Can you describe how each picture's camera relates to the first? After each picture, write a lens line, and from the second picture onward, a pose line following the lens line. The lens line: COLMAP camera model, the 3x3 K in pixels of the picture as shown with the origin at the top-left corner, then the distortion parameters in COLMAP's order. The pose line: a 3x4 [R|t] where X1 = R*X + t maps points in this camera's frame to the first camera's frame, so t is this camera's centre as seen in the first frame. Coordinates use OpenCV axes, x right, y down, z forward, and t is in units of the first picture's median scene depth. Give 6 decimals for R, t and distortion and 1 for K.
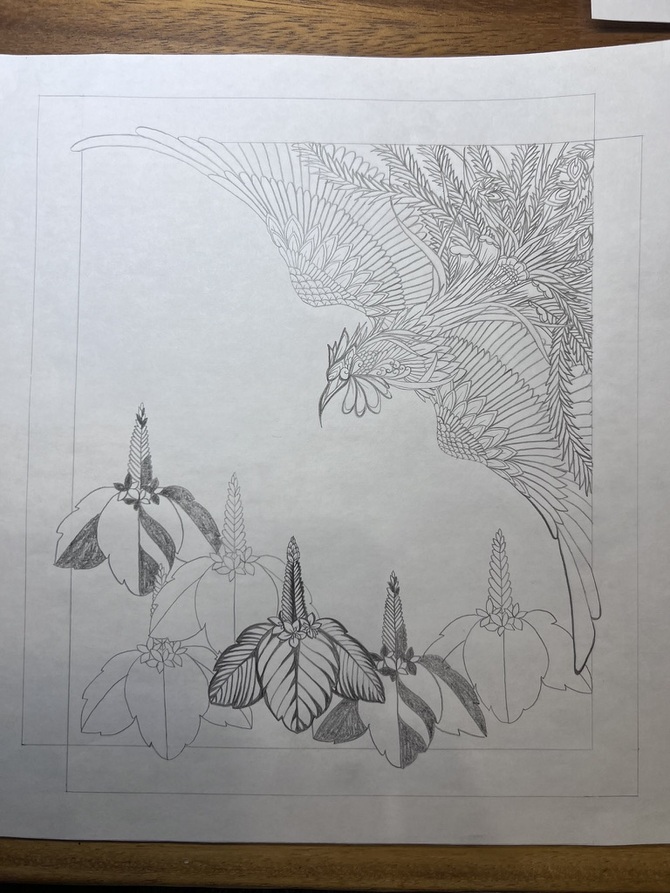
lens RADIAL K [[680.6, 0, 336.2], [0, 680.6, 448.8], [0, 0, 1]] dist [0.013813, -0.008526]
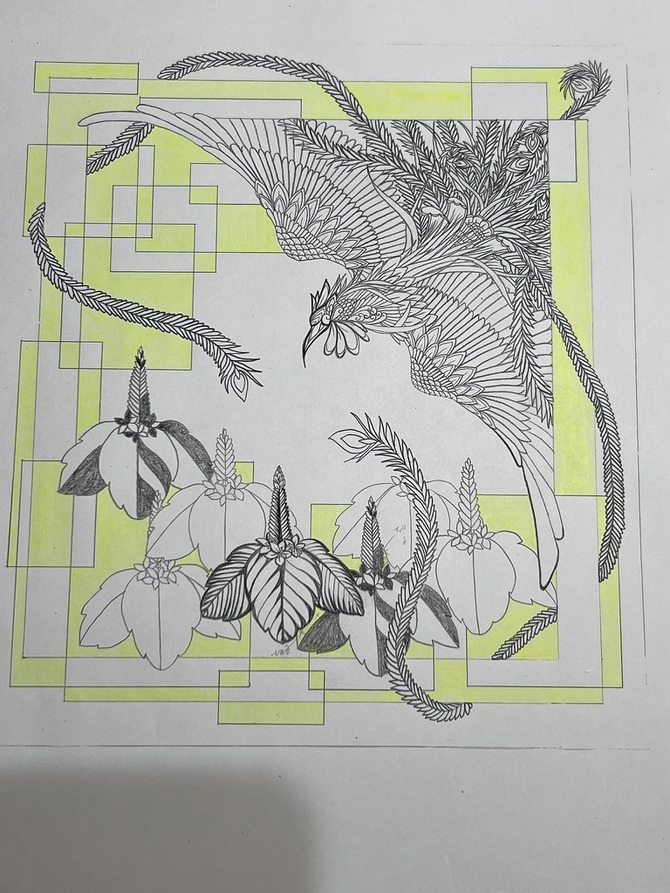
lens RADIAL K [[1222.9, 0, 334.7], [0, 1222.9, 446.3], [0, 0, 1]] dist [0.007354, 0.000000]
pose [[0.999844, -0.002770, 0.017462, -0.008322], [0.000178, 0.989183, 0.146689, -0.192729], [-0.017679, -0.146663, 0.989029, -0.952031]]
